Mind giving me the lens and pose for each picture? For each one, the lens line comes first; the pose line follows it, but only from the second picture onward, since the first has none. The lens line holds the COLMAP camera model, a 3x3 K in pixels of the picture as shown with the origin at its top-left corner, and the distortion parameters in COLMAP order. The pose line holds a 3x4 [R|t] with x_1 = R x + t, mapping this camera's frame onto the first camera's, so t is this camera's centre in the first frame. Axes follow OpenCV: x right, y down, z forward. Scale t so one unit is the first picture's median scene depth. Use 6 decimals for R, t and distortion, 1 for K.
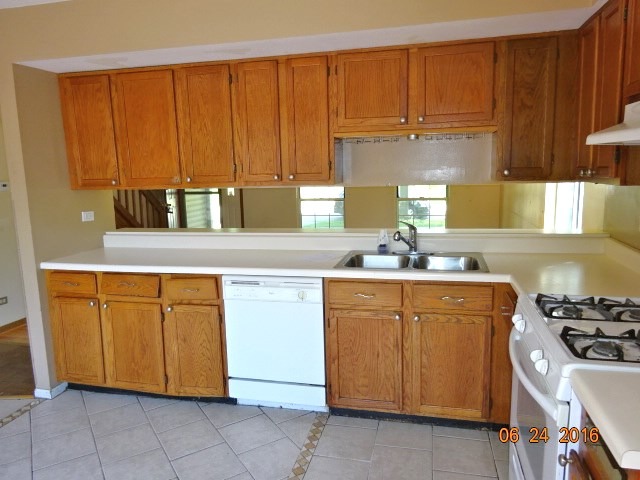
lens RADIAL K [[474.0, 0, 321.0], [0, 474.0, 236.0], [0, 0, 1]] dist [0.026892, 0.003688]
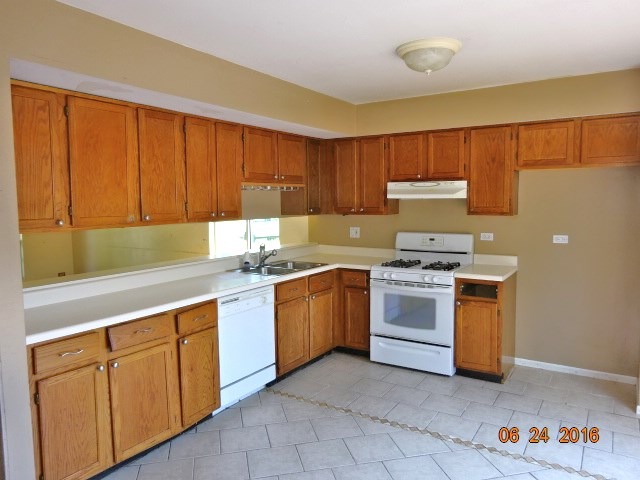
lens RADIAL K [[474.0, 0, 320.9], [0, 474.0, 241.9], [0, 0, 1]] dist [0.026892, 0.003688]
pose [[0.319134, -0.058690, 0.945891, -1.178078], [0.142732, 0.989673, 0.013250, -0.031733], [-0.936900, 0.130780, 0.324215, 0.363479]]
